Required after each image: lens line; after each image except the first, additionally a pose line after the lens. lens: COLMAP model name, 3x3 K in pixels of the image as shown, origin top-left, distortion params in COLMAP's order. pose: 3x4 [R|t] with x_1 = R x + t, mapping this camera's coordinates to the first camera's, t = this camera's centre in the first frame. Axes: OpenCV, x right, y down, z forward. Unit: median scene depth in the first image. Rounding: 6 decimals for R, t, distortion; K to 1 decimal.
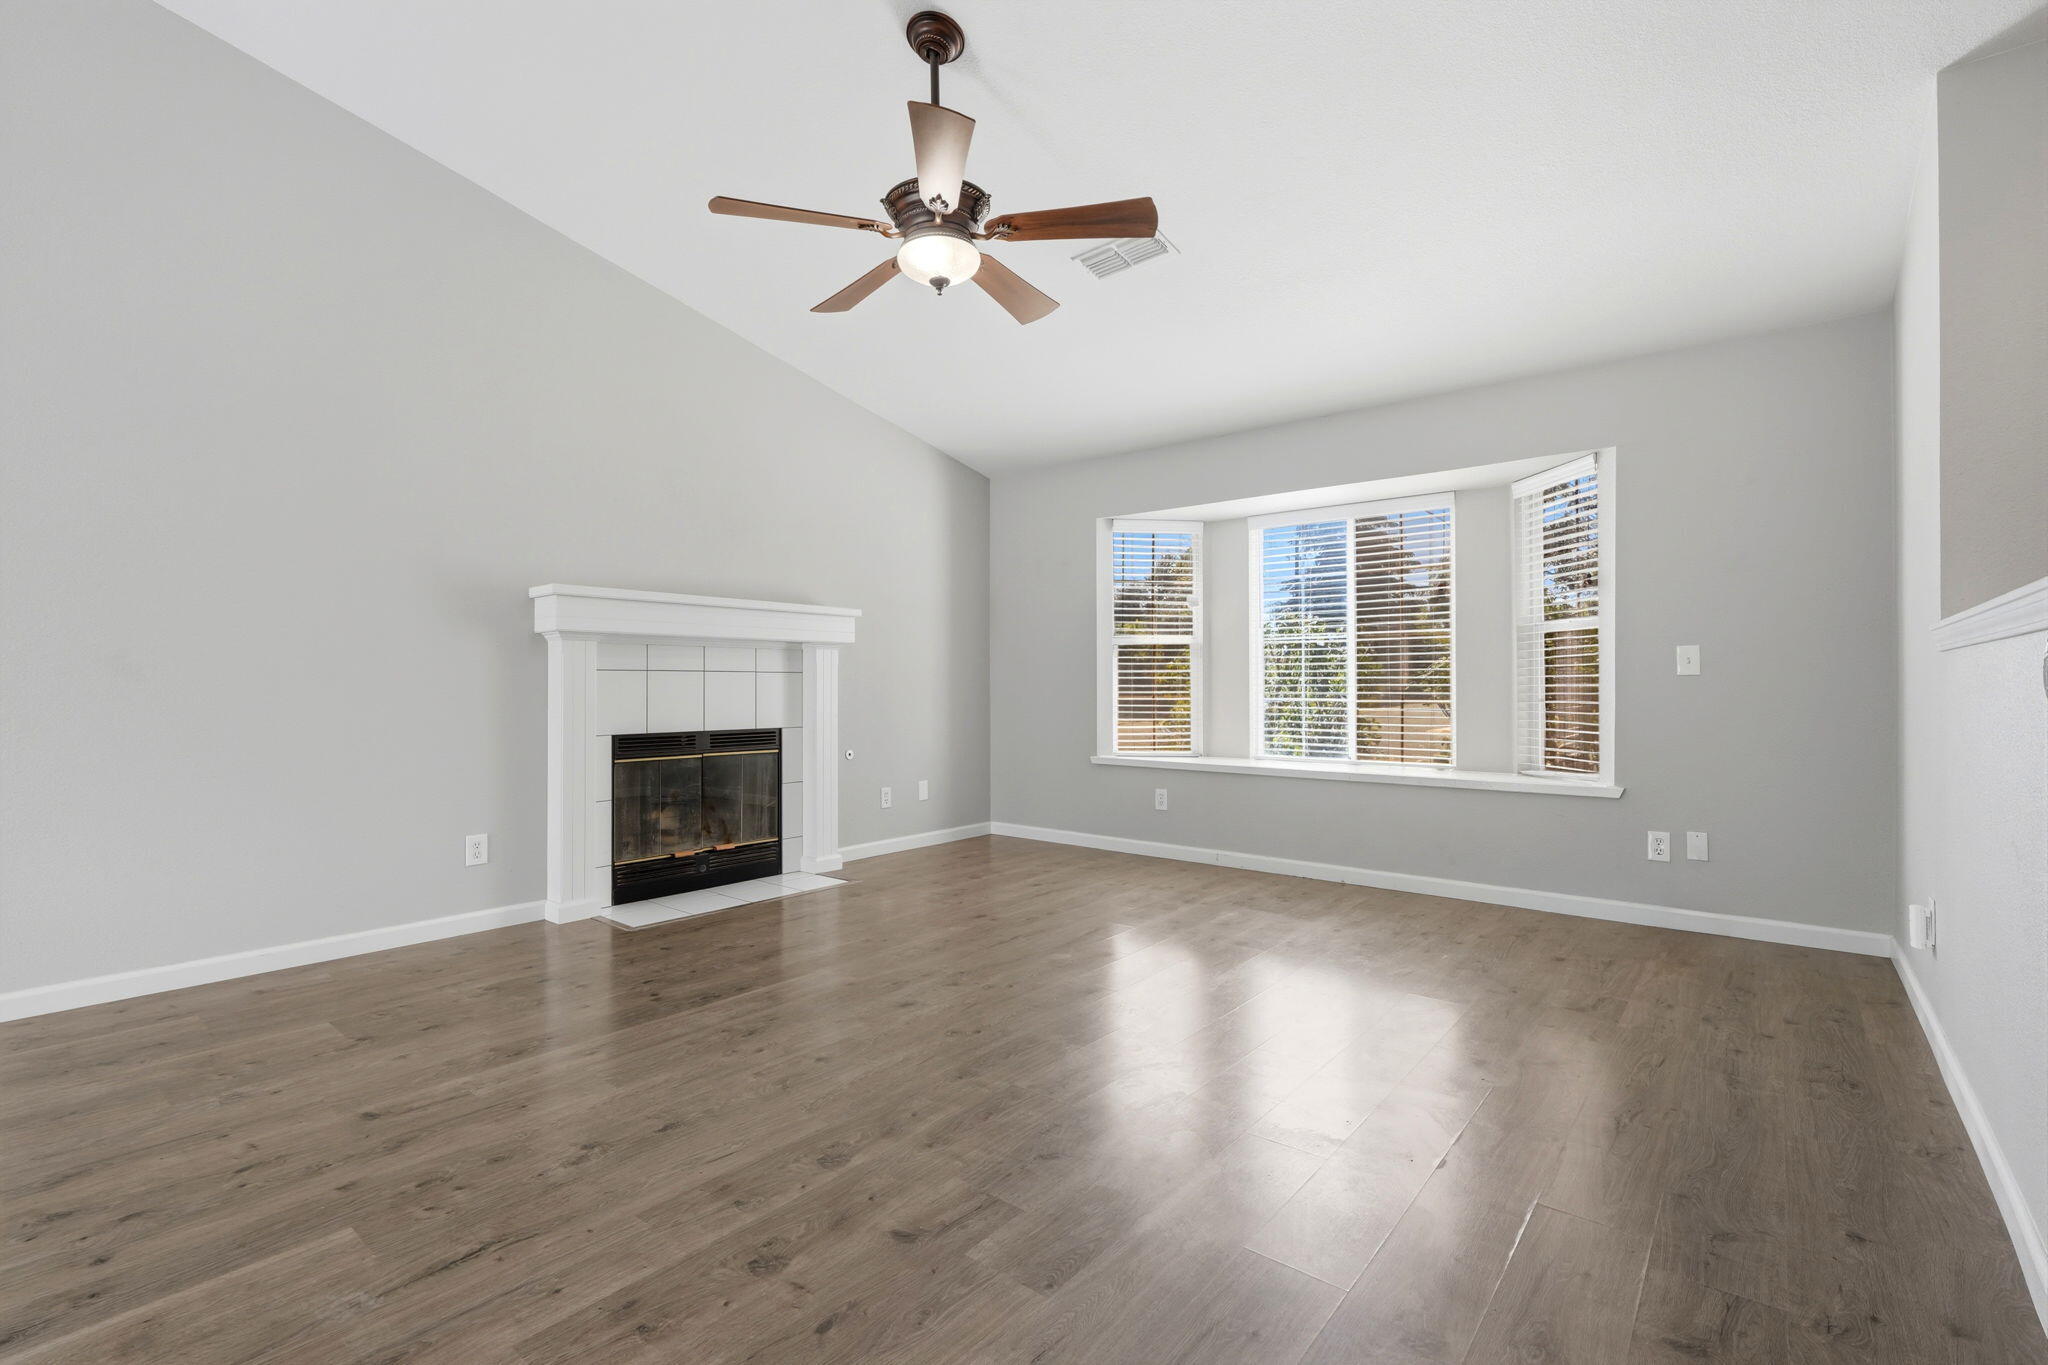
lens RADIAL K [[916.3, 0, 1024.8], [0, 916.3, 676.1], [0, 0, 1]] dist [0.000313, 0.000444]
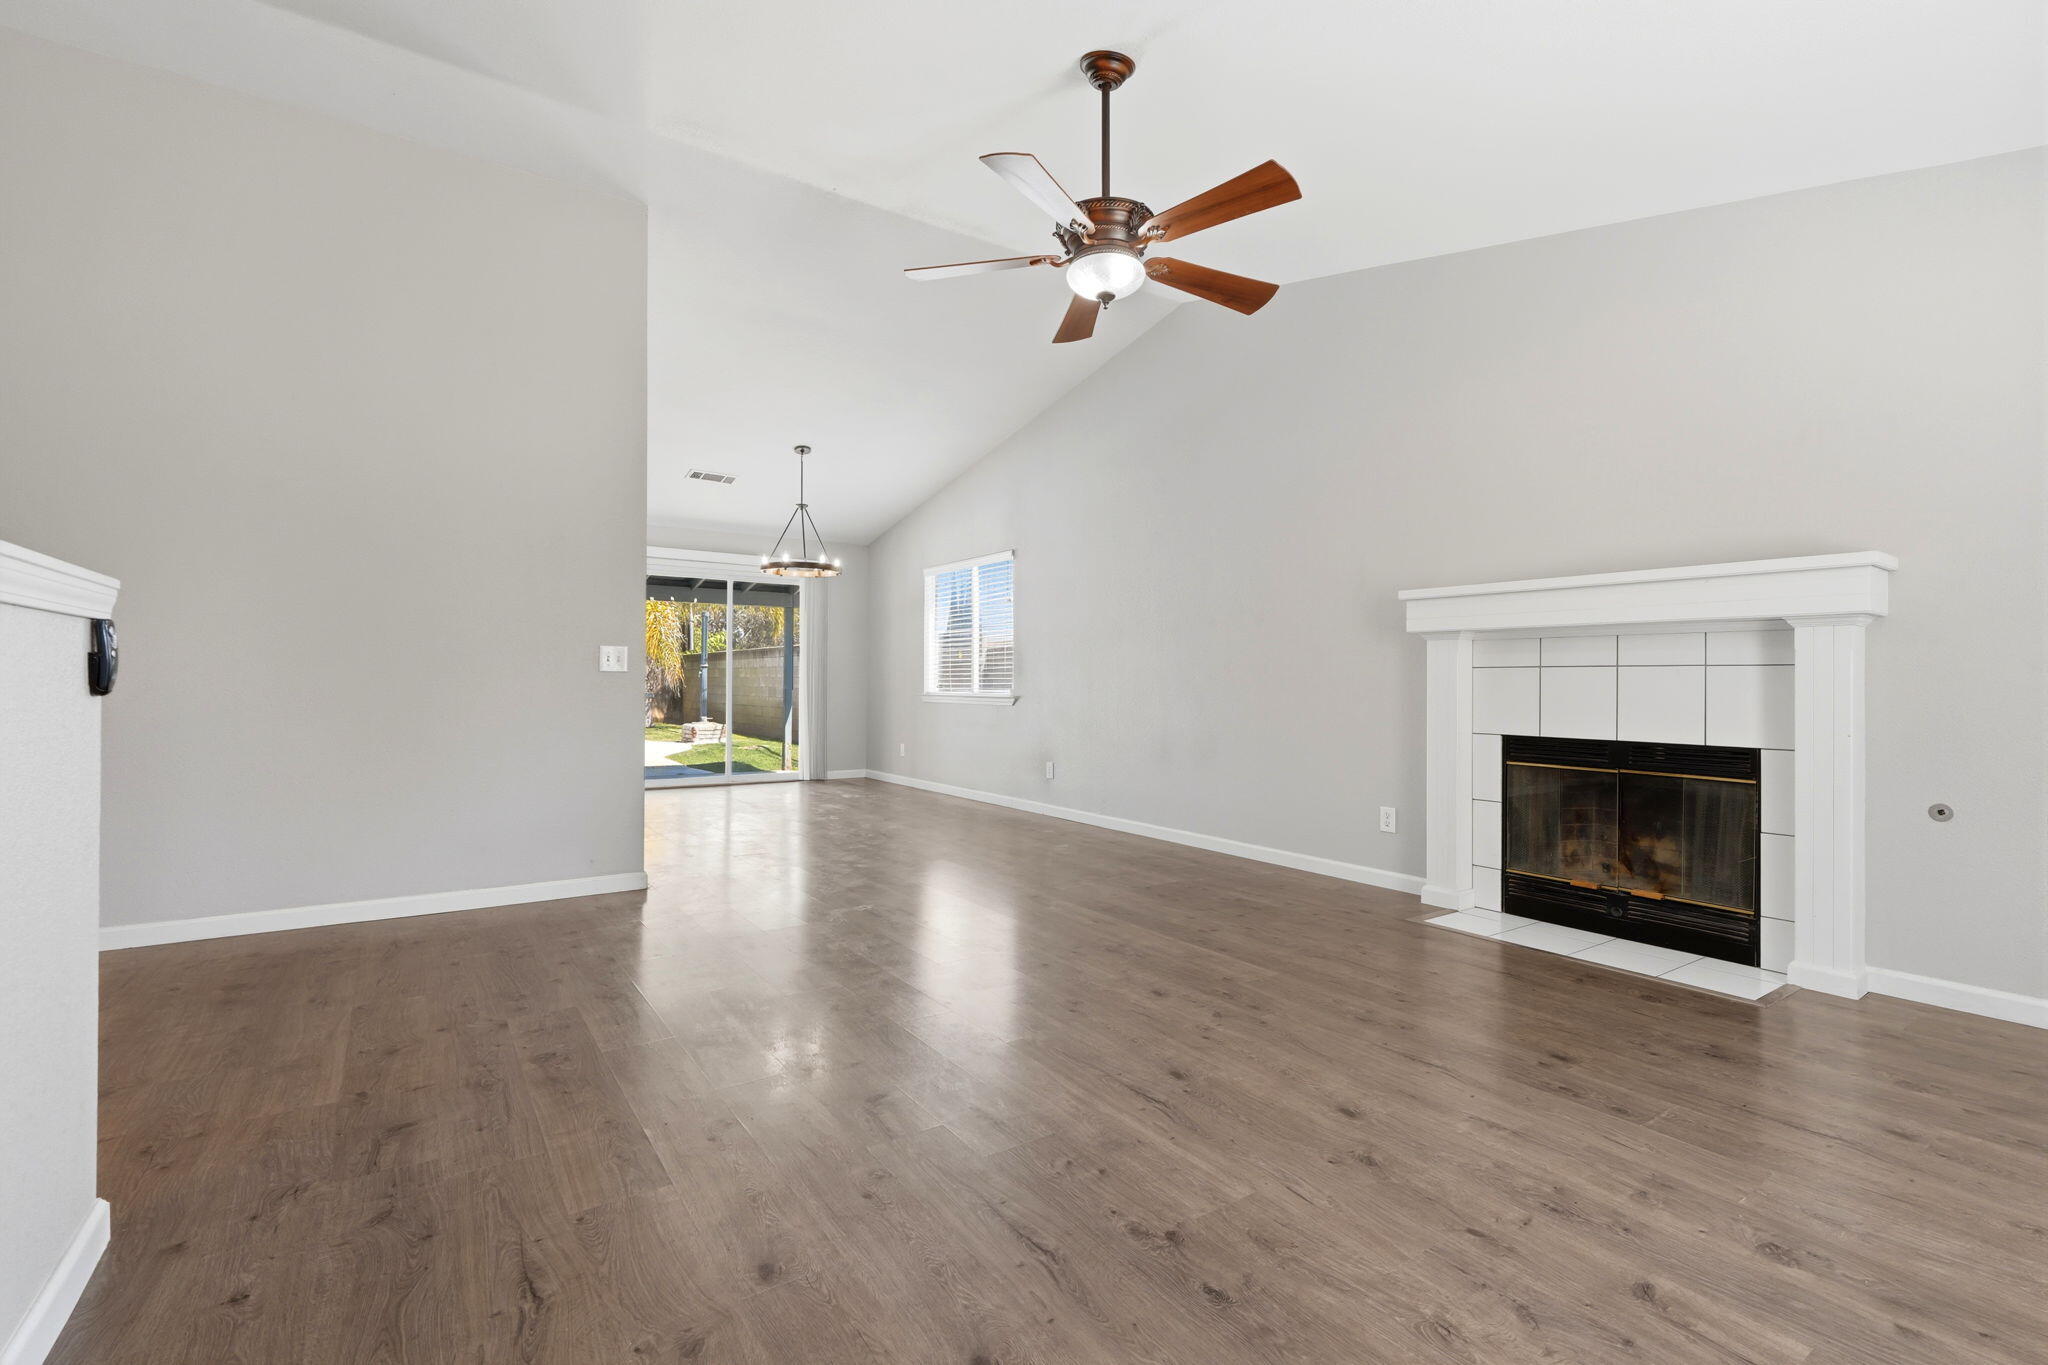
lens RADIAL K [[916.3, 0, 1021.3], [0, 916.3, 675.0], [0, 0, 1]] dist [0.000313, 0.000444]
pose [[-0.281542, -0.008052, -0.959515, 0.641251], [0.002082, 0.999957, -0.009002, 0.009409], [0.959547, -0.004533, -0.281513, 0.818576]]
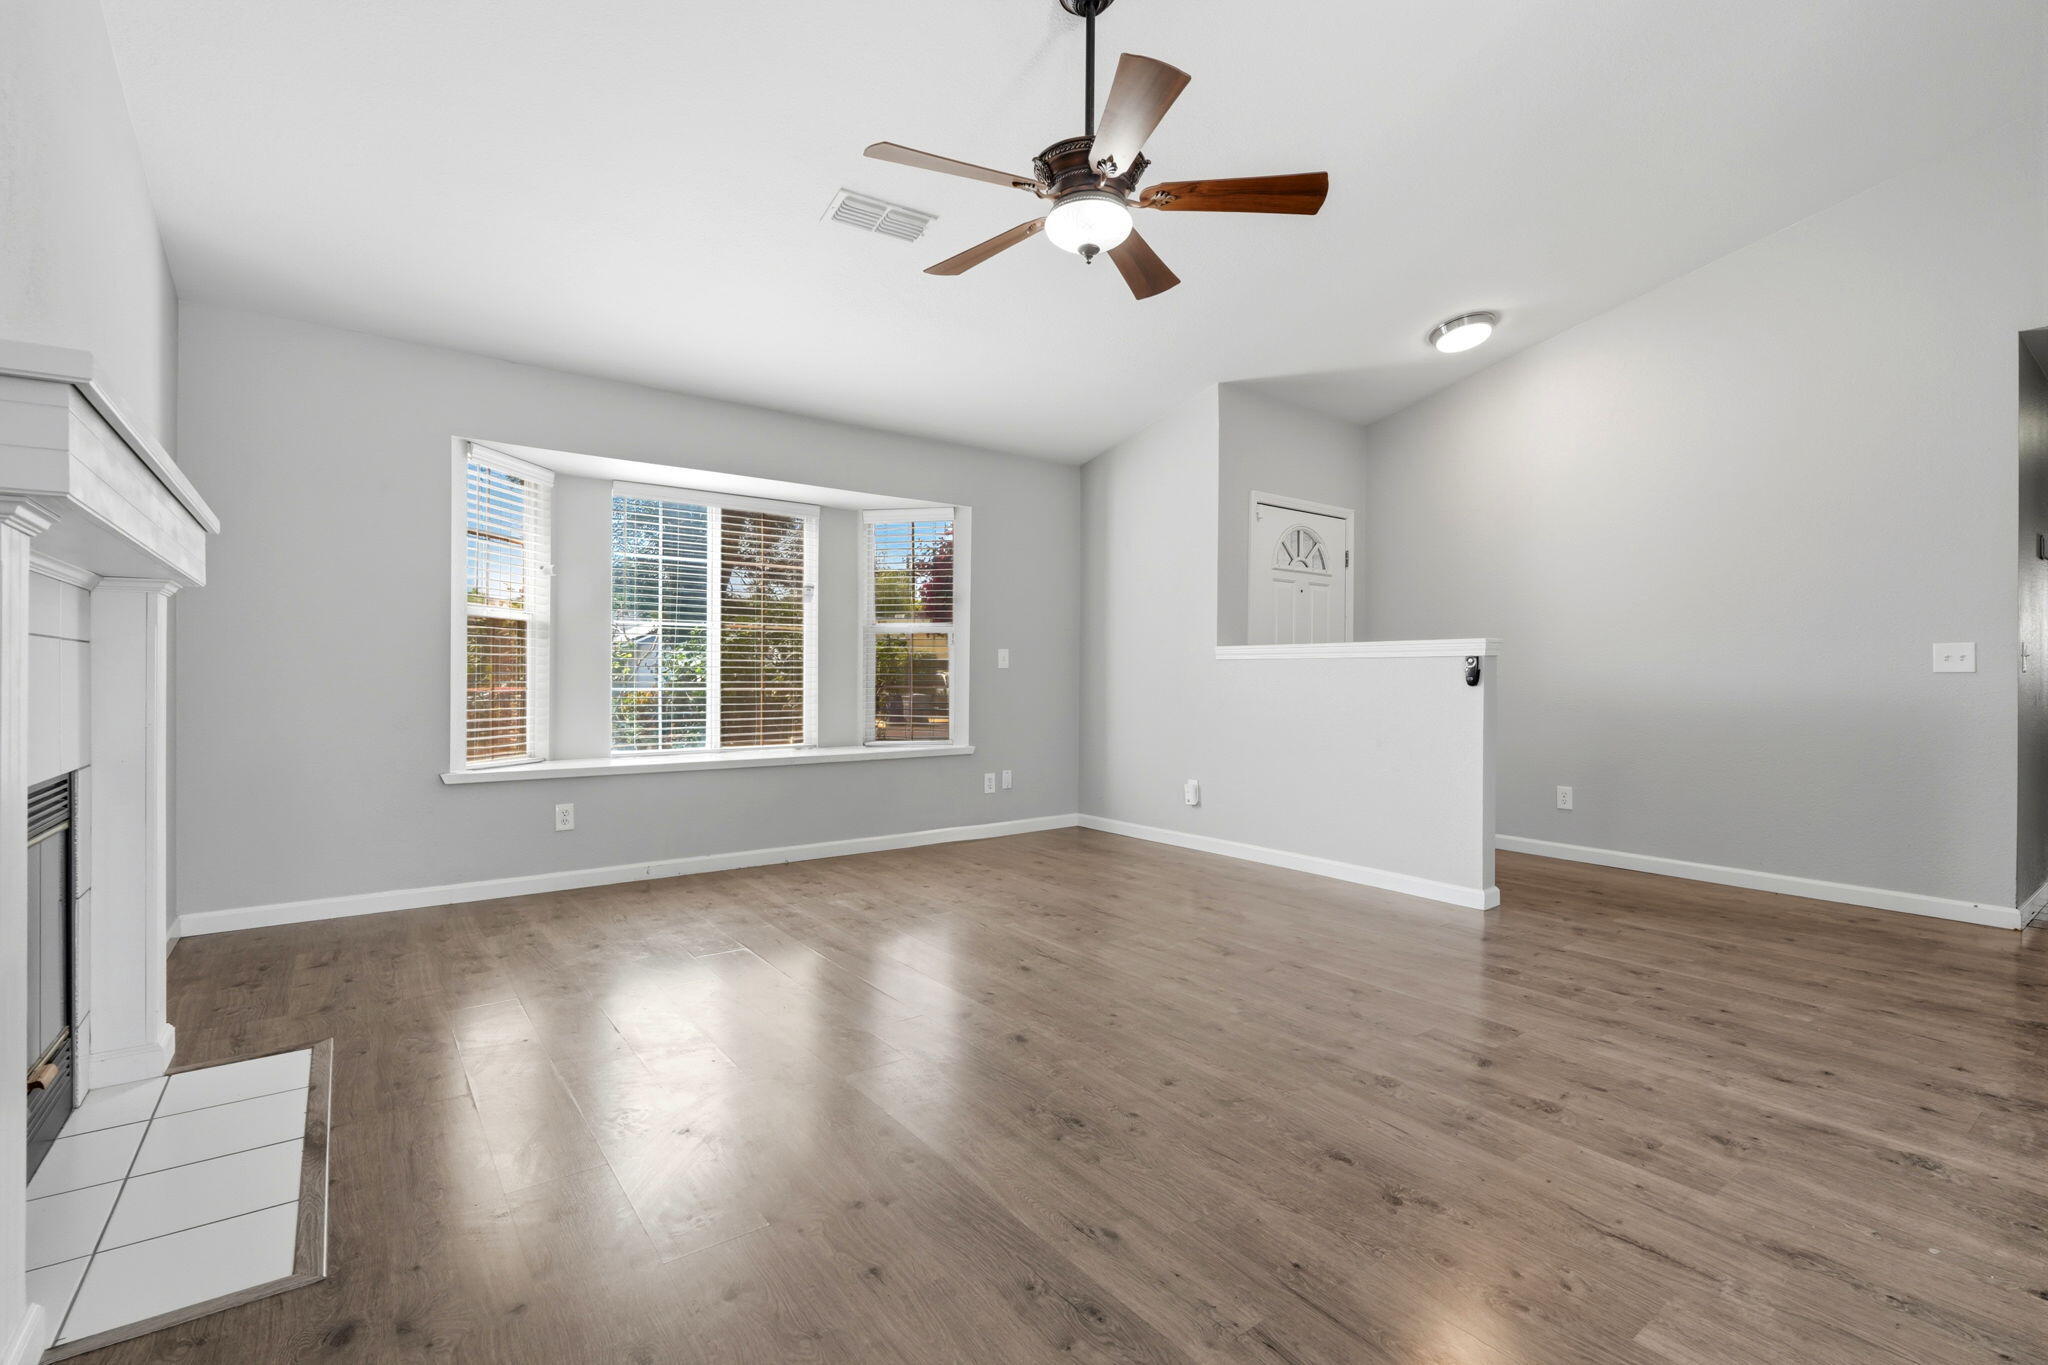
lens RADIAL K [[916.3, 0, 1023.6], [0, 916.3, 680.5], [0, 0, 1]] dist [0.000313, 0.000444]
pose [[0.238784, -0.004317, 0.971063, -0.700701], [-0.013145, 0.999884, 0.007677, 0.006452], [-0.970984, -0.014597, 0.238699, 0.567656]]
